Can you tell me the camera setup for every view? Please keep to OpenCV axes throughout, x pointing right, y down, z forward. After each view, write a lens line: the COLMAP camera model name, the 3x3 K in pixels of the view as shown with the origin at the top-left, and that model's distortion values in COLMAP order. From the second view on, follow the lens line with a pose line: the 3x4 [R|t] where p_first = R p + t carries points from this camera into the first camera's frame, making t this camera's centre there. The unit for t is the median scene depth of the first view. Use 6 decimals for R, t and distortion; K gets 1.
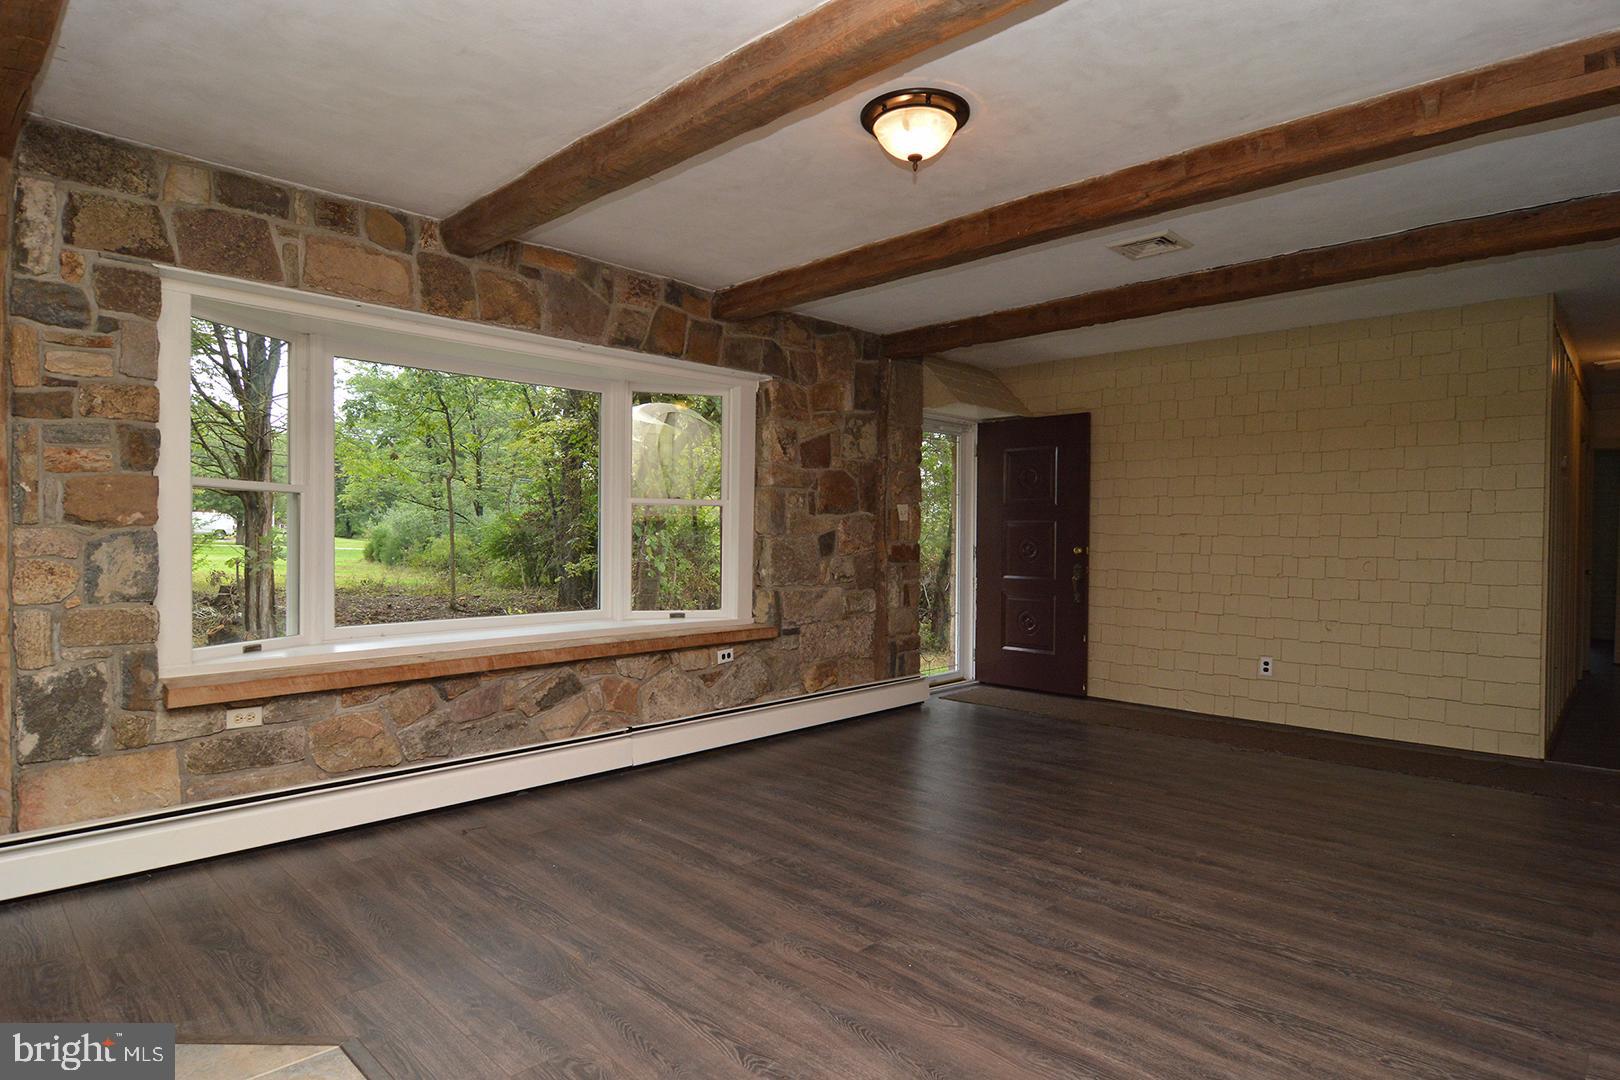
lens RADIAL K [[880.8, 0, 807.5], [0, 880.8, 547.2], [0, 0, 1]] dist [-0.005501, -0.010146]
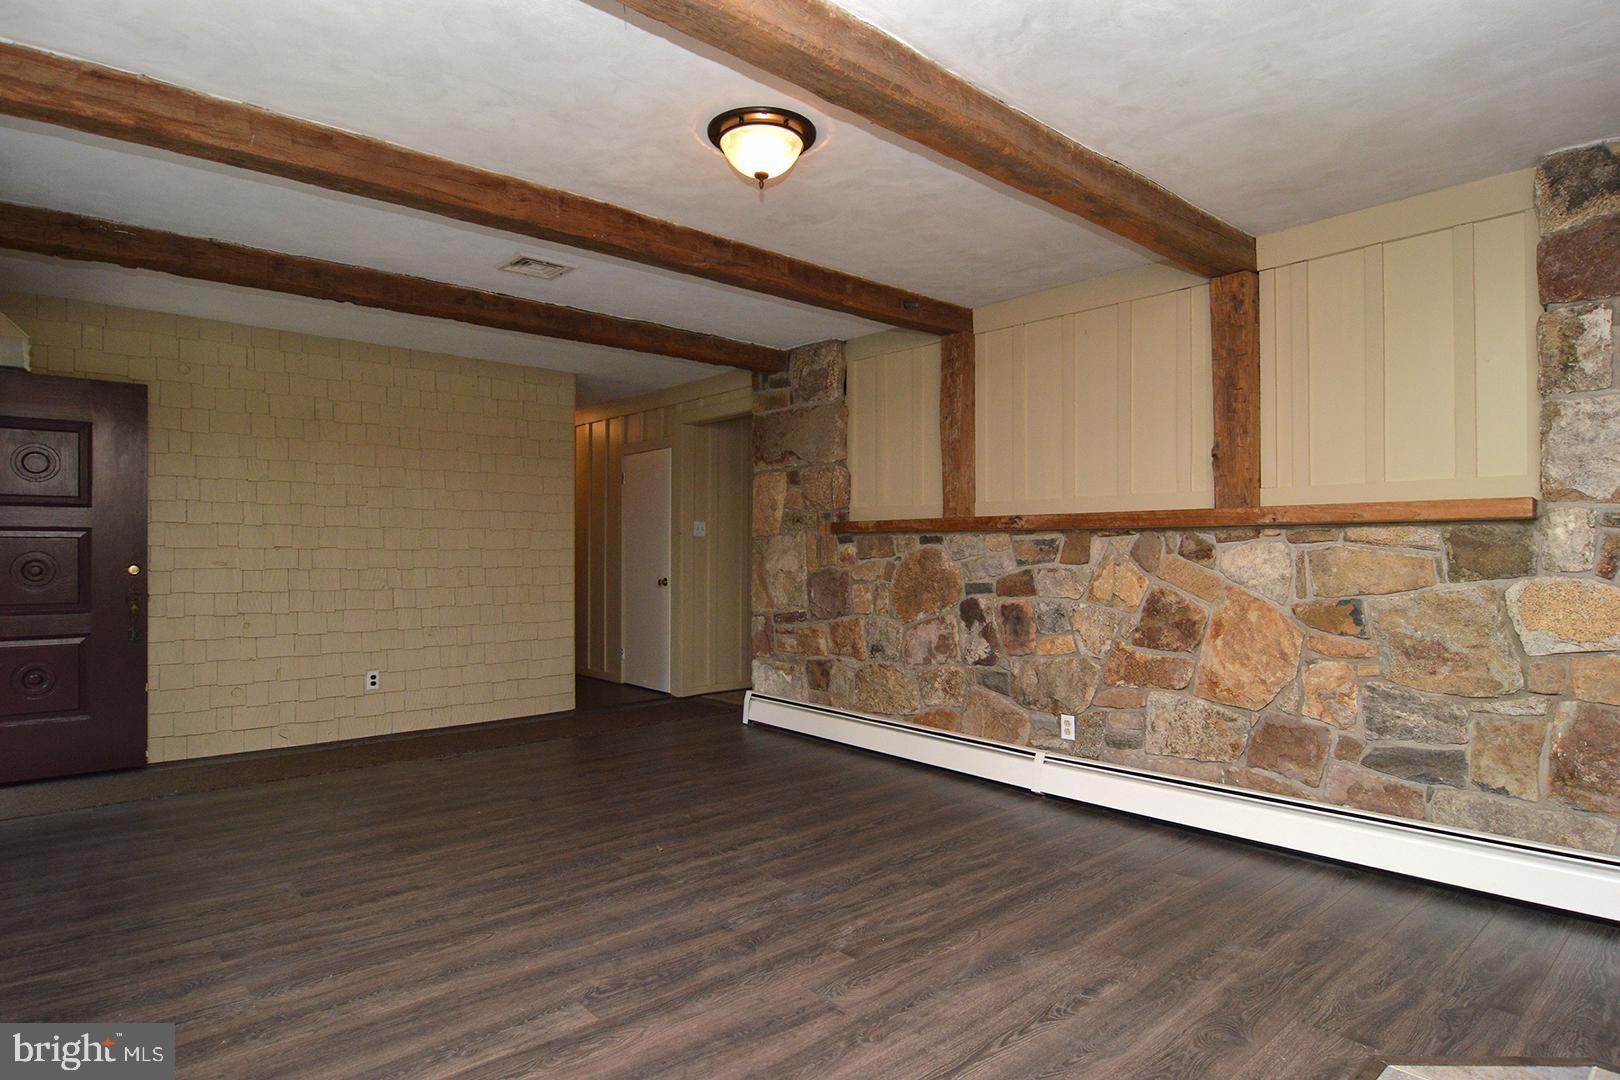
lens RADIAL K [[880.8, 0, 807.5], [0, 880.8, 547.2], [0, 0, 1]] dist [-0.005501, -0.010146]
pose [[0.076135, -0.004935, 0.997085, -0.710243], [0.014039, 0.999894, 0.003877, -0.019125], [-0.996999, 0.013703, 0.076196, 0.713571]]
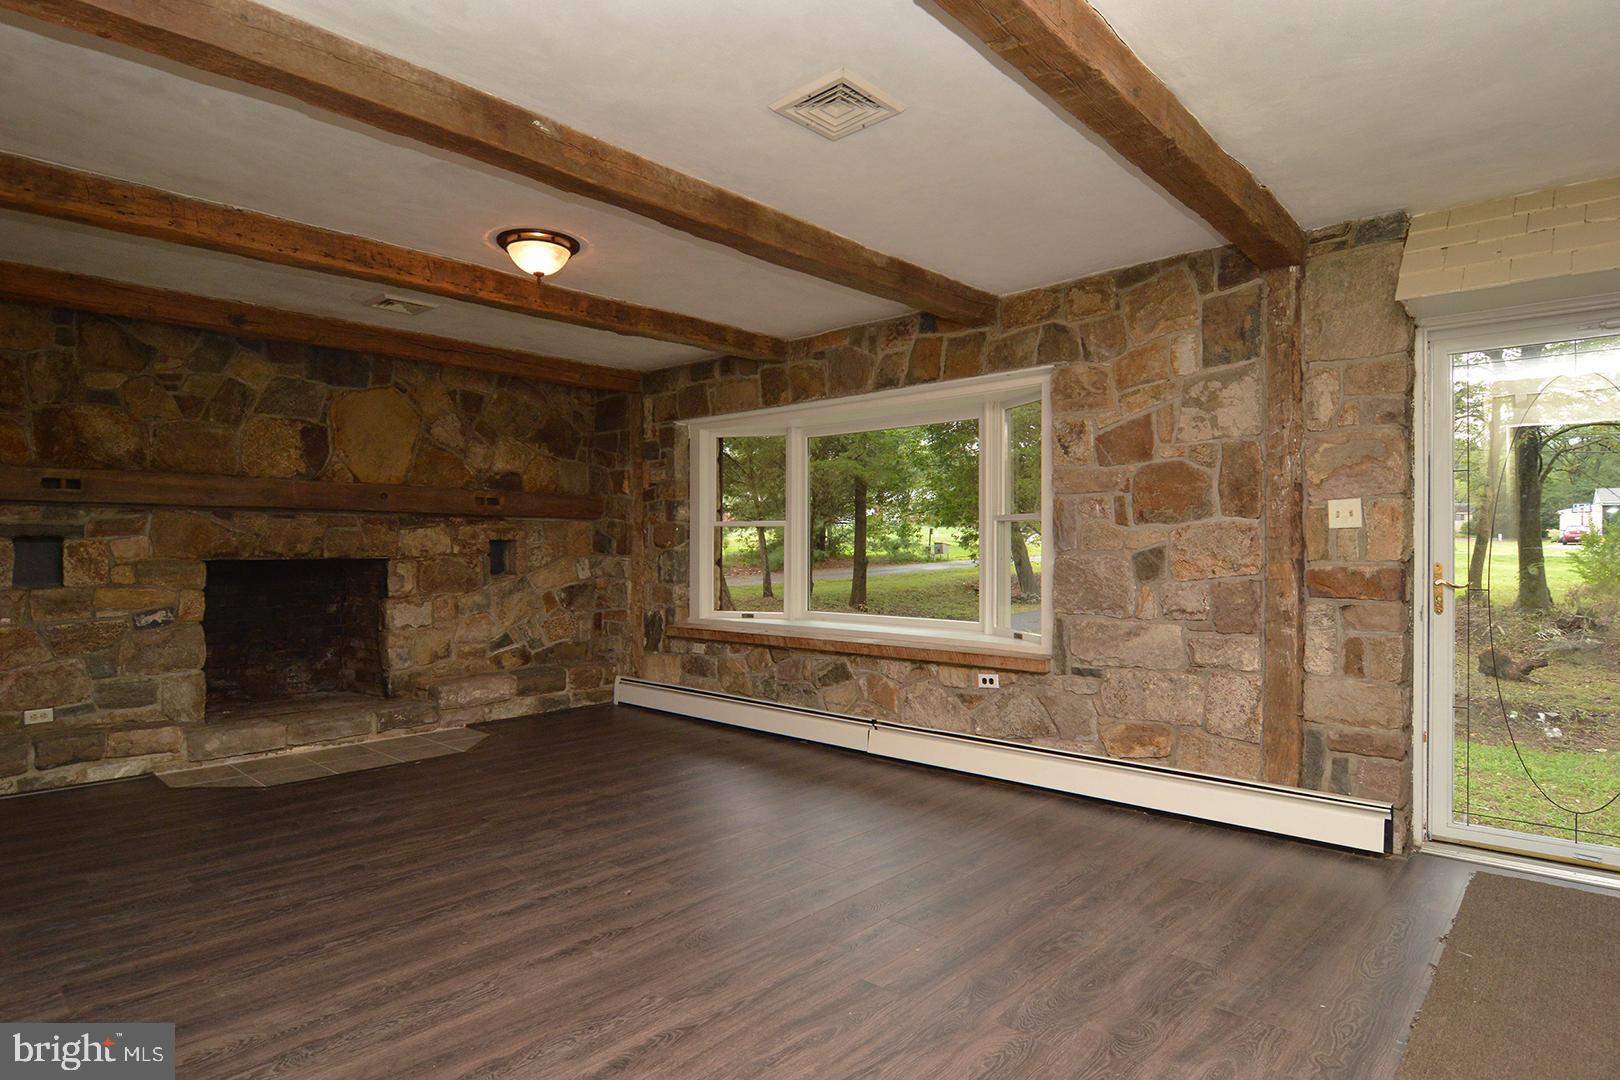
lens RADIAL K [[880.8, 0, 807.5], [0, 880.8, 547.2], [0, 0, 1]] dist [-0.005501, -0.010146]
pose [[0.028503, -0.003995, -0.999586, 1.208763], [-0.013224, 0.999903, -0.004374, -0.017667], [0.999506, 0.013343, 0.028447, 1.122917]]
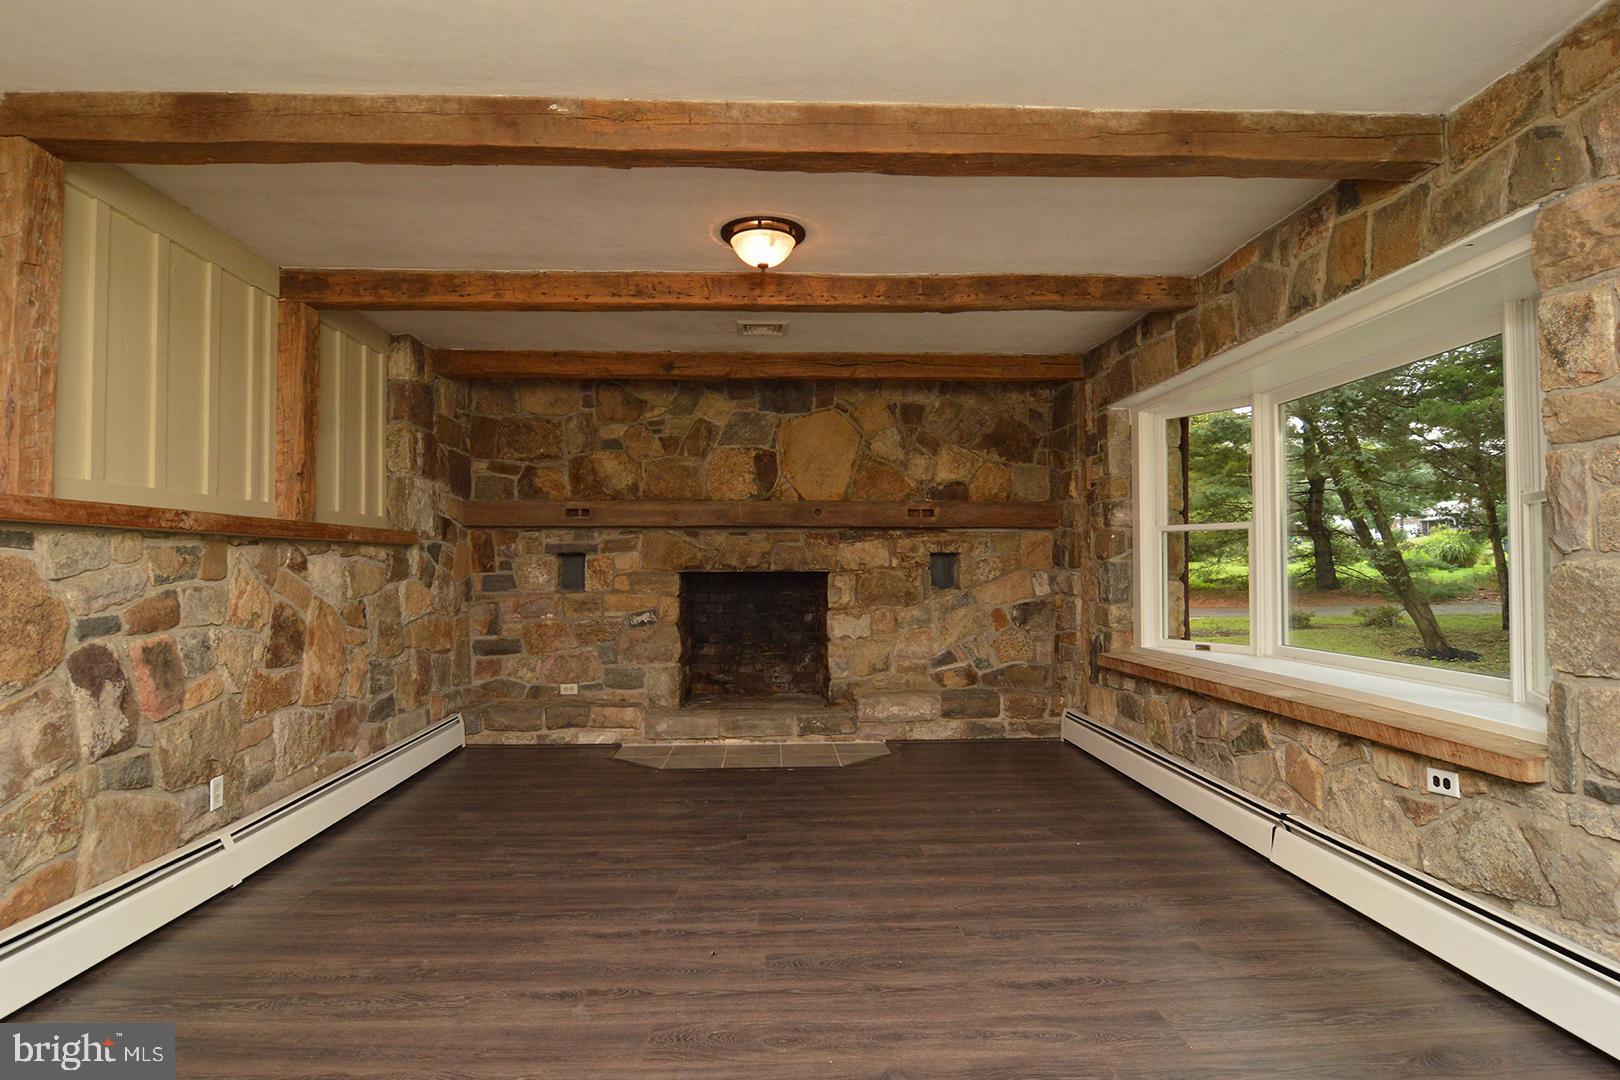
lens RADIAL K [[880.8, 0, 807.5], [0, 880.8, 547.2], [0, 0, 1]] dist [-0.005501, -0.010146]
pose [[-0.685926, -0.019020, -0.727423, 0.813426], [-0.009582, 0.999808, -0.017107, -0.010558], [0.727608, -0.004764, -0.685976, 1.563272]]
